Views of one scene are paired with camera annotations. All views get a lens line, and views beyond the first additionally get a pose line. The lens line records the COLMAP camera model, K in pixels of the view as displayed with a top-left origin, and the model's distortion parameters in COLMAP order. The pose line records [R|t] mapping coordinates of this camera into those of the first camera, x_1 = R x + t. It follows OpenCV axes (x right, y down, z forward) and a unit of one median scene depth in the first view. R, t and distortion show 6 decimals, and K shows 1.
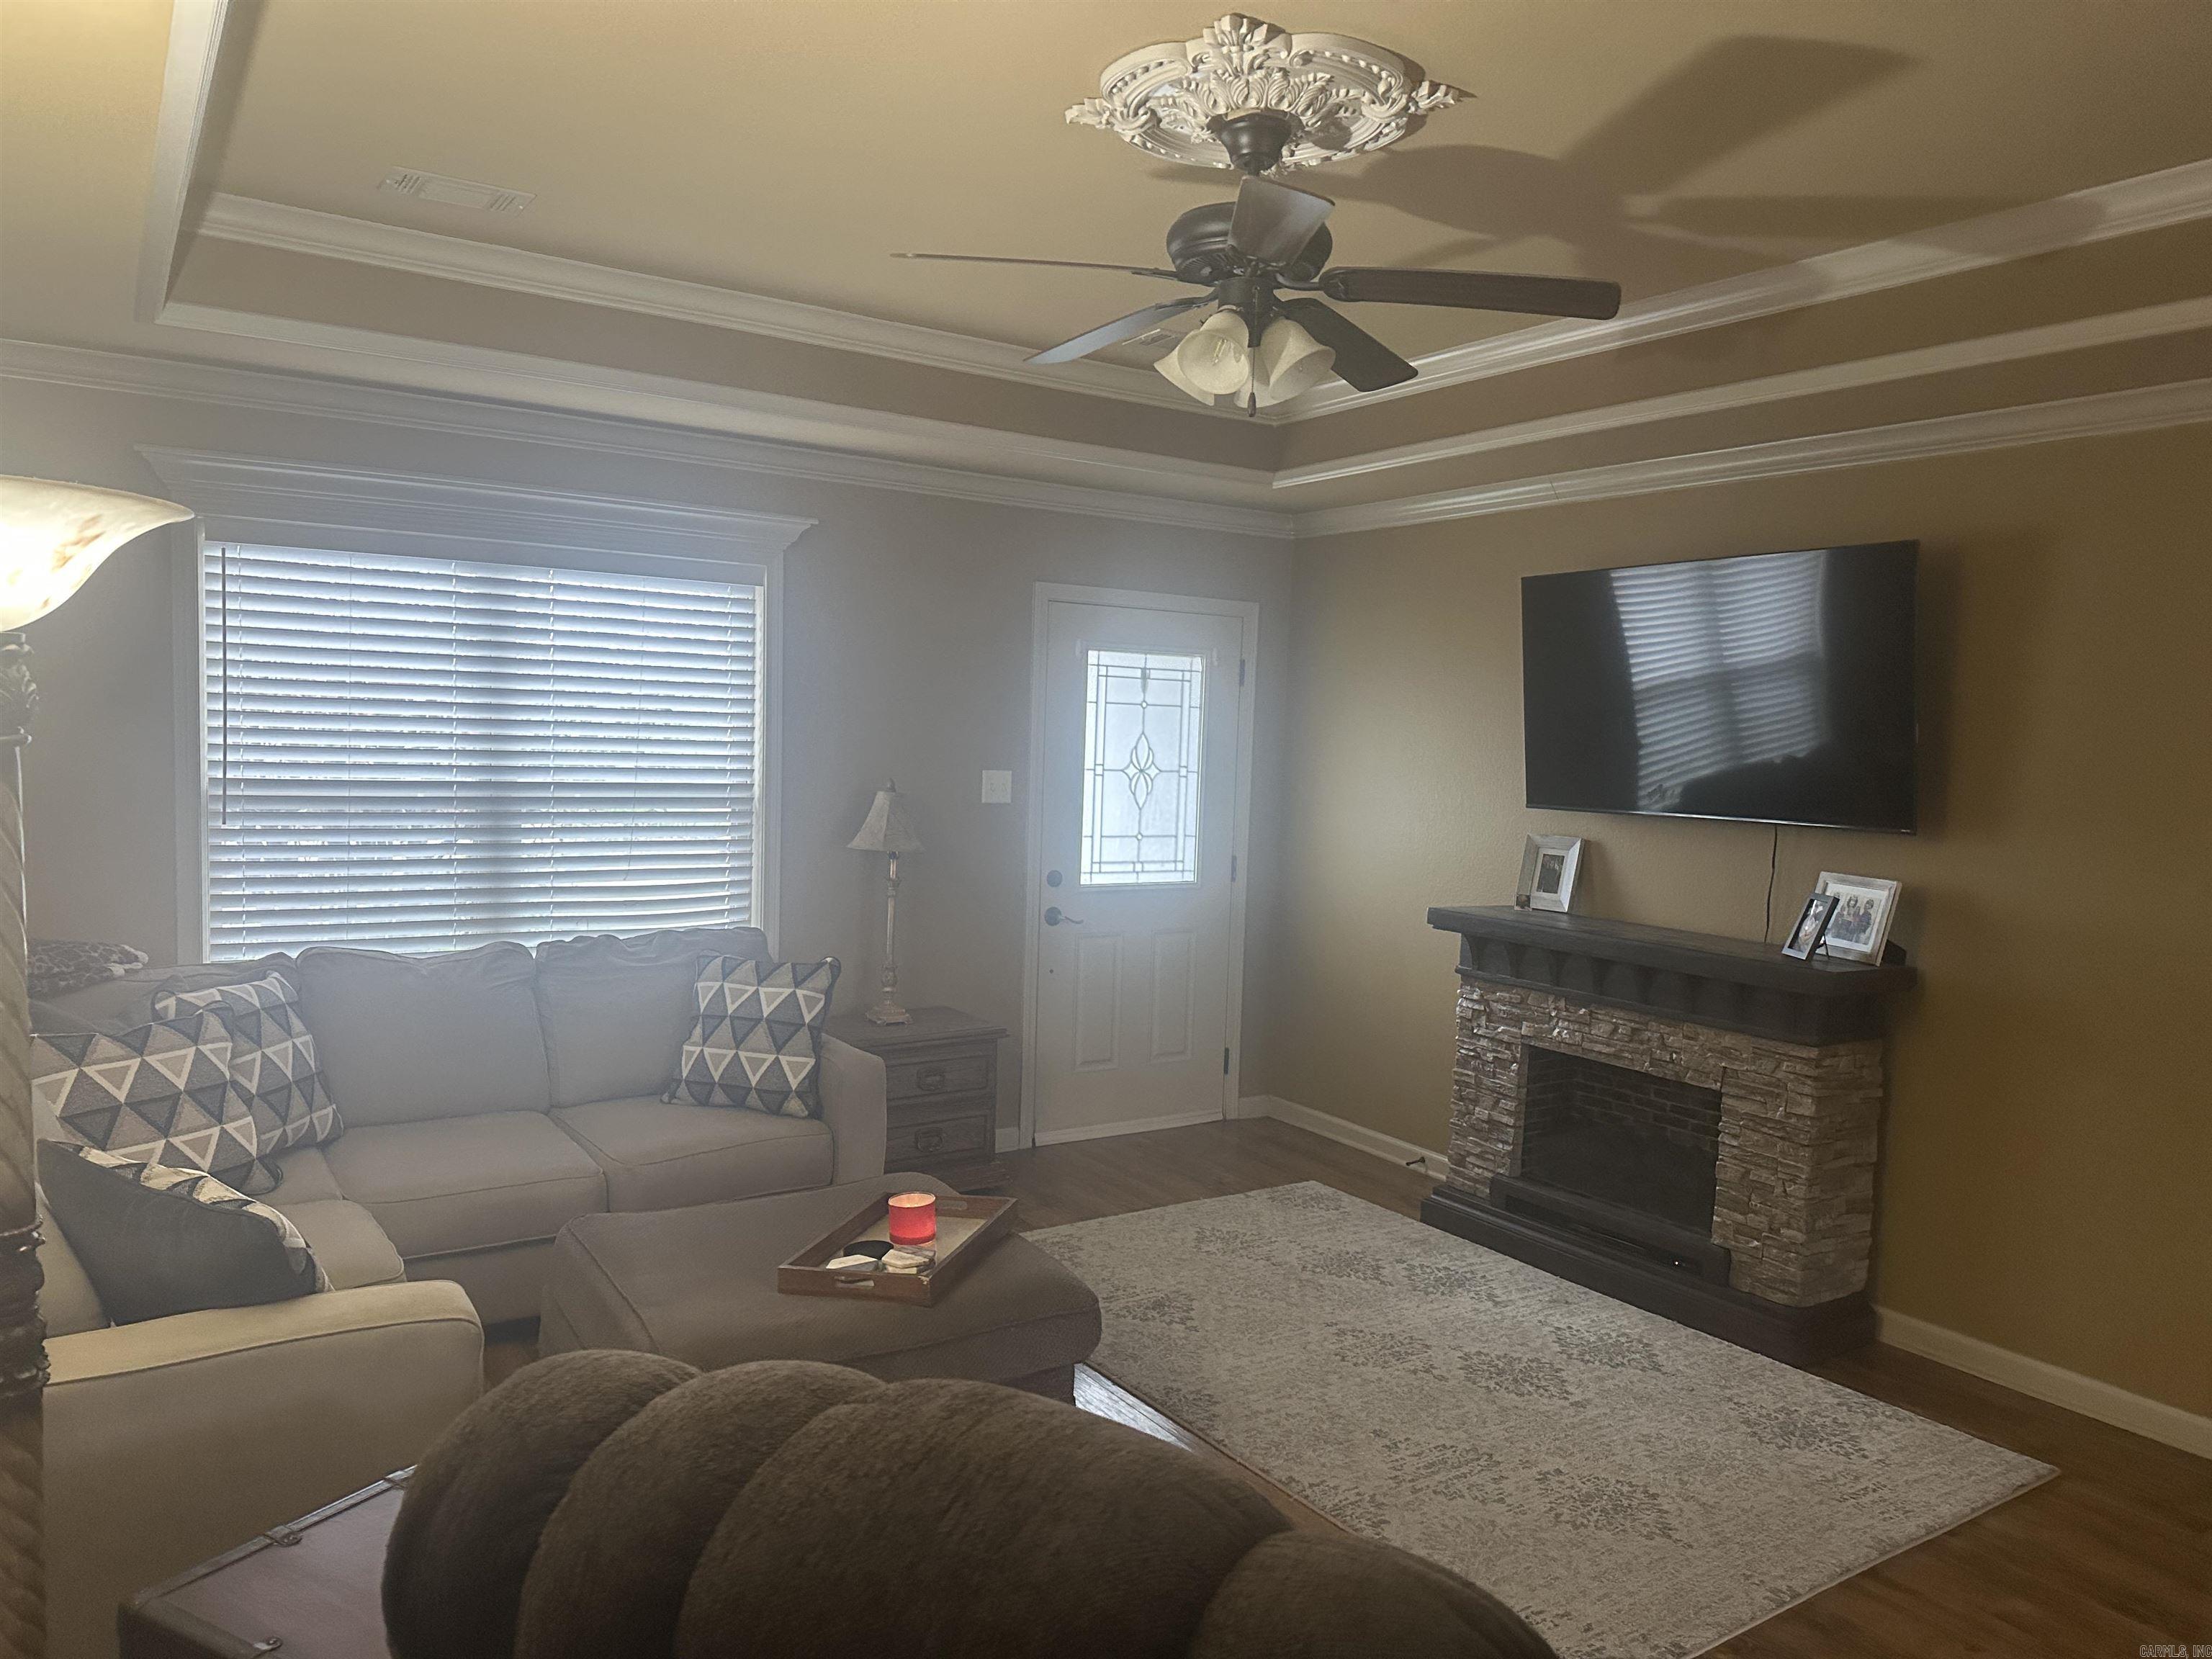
lens RADIAL K [[1541.6, 0, 1106.0], [0, 1541.6, 829.5], [0, 0, 1]] dist [-0.001534, -0.001938]
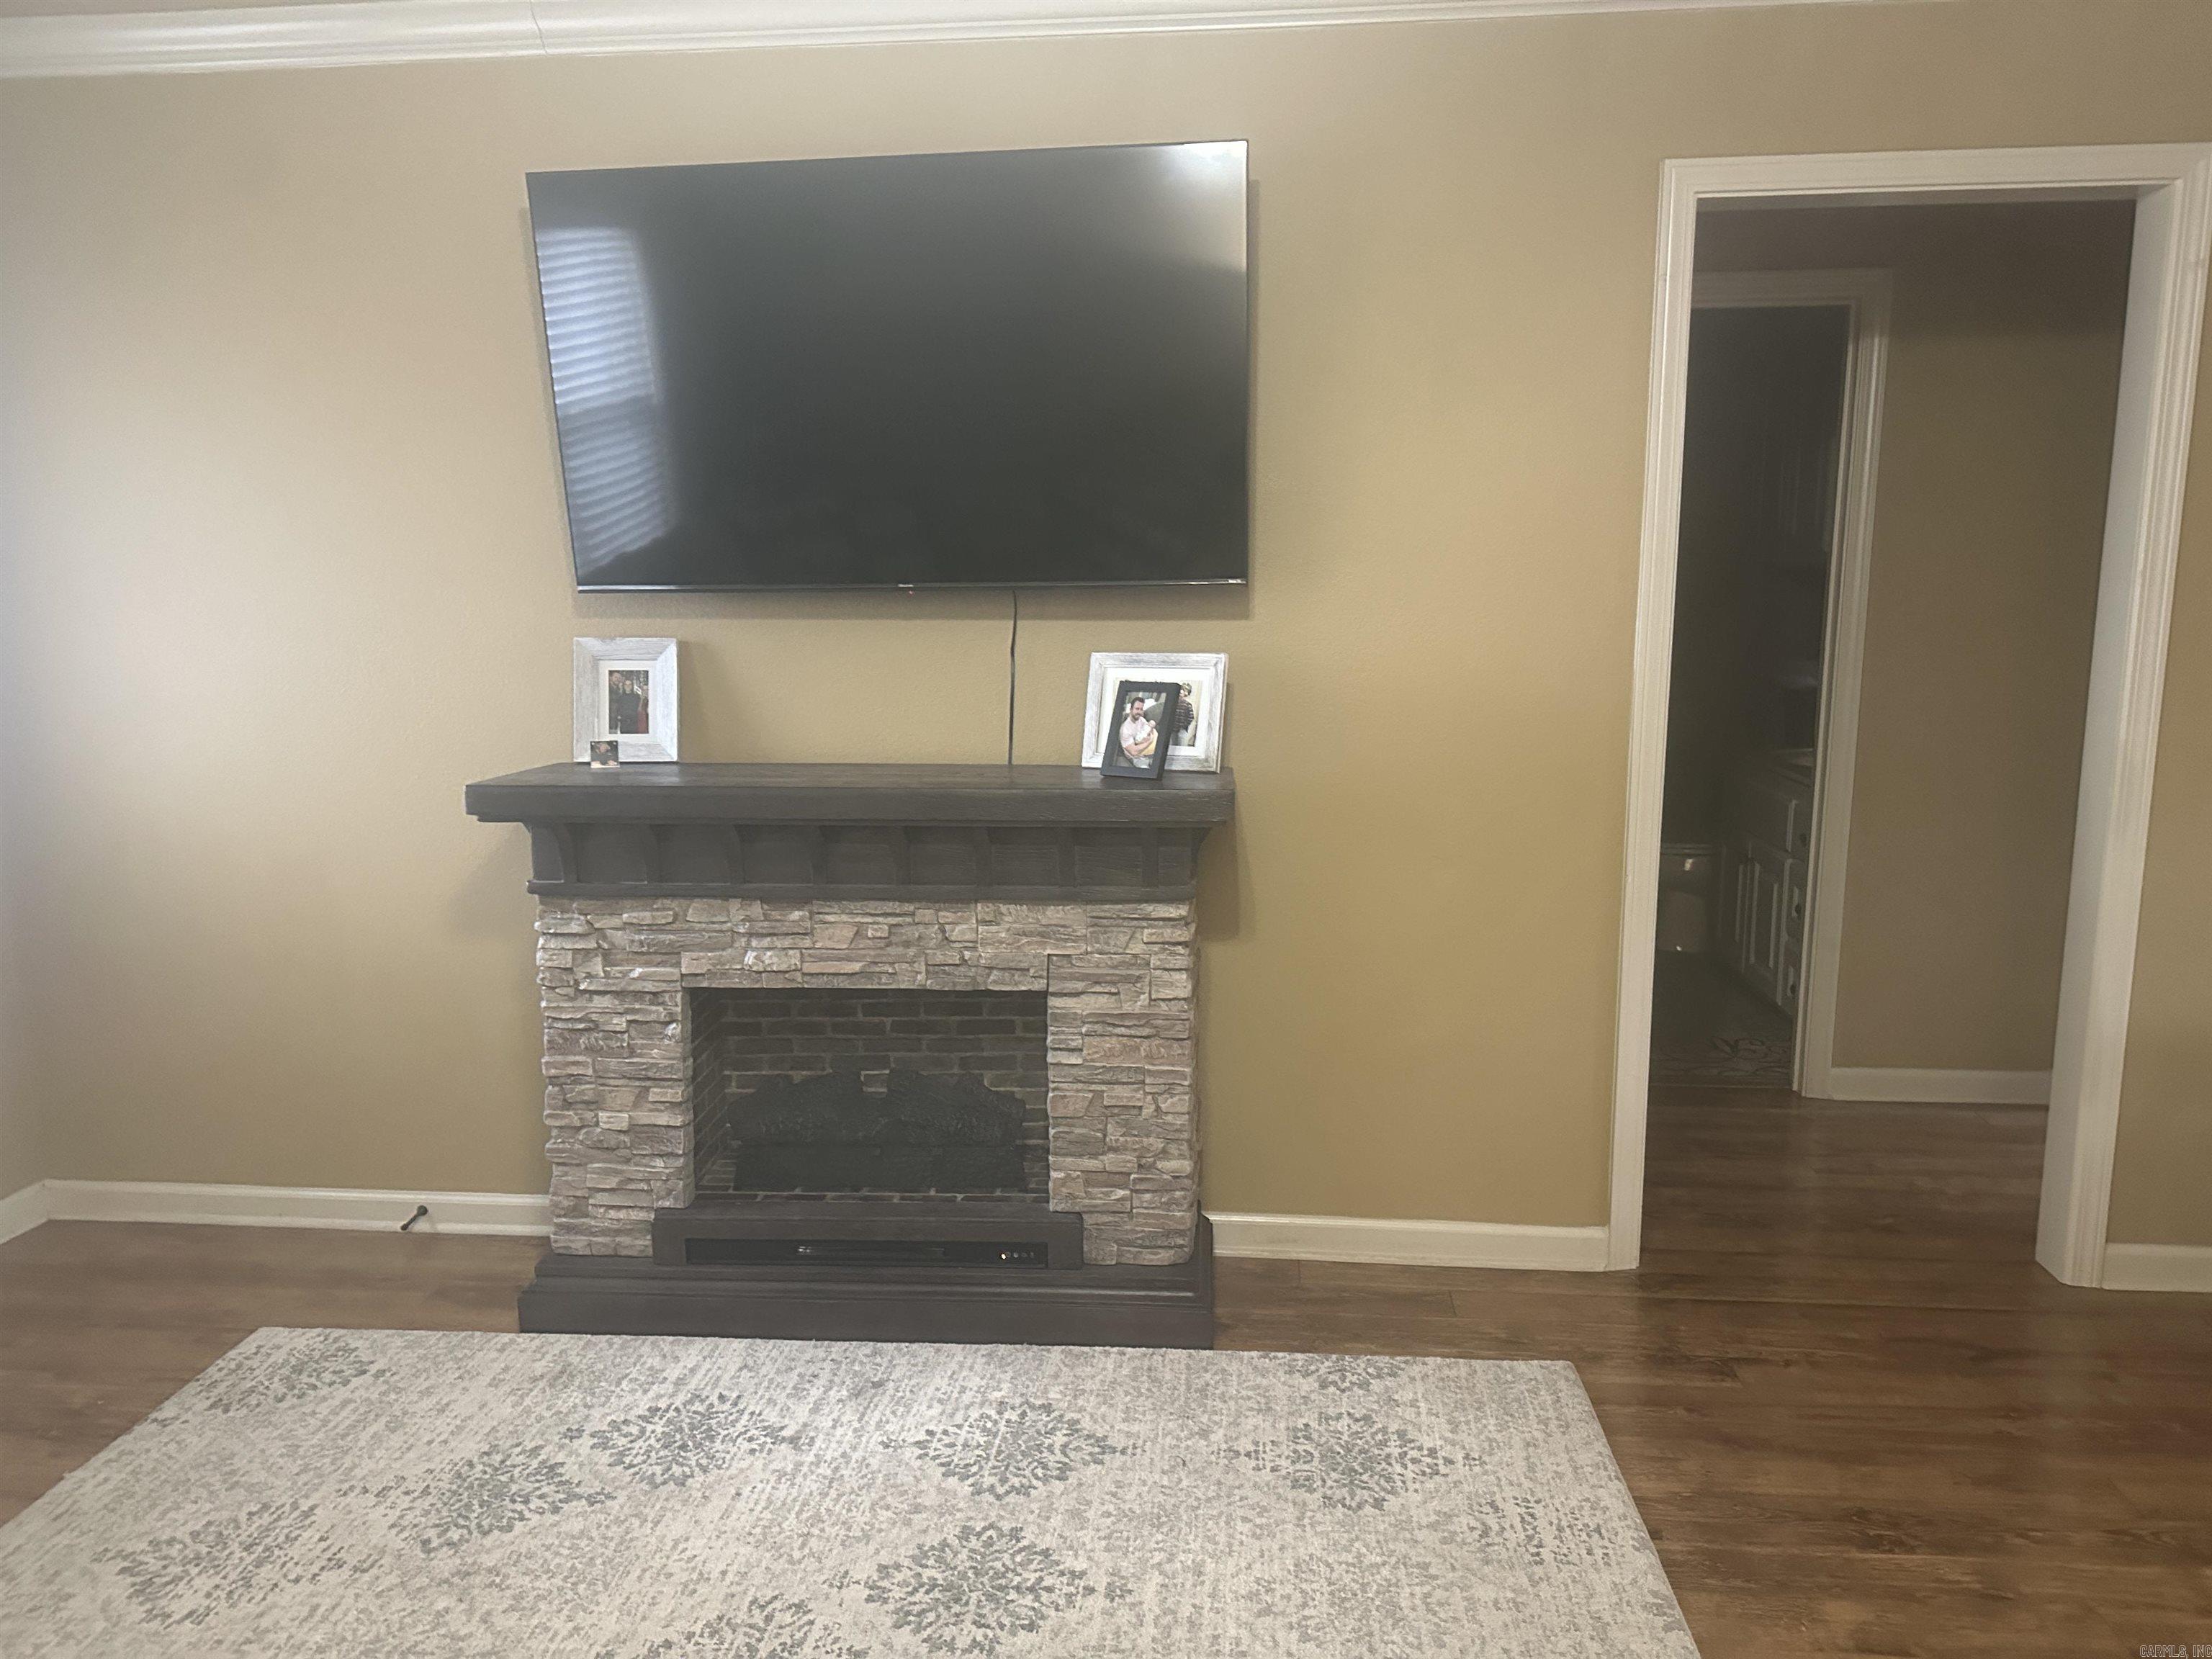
lens RADIAL K [[1538.7, 0, 1106.0], [0, 1538.7, 829.5], [0, 0, 1]] dist [0.161877, -0.267337]
pose [[0.621469, -0.169953, 0.764782, -0.080479], [0.081434, 0.984912, 0.152698, -0.000310], [-0.779195, -0.032618, 0.625933, 0.510485]]
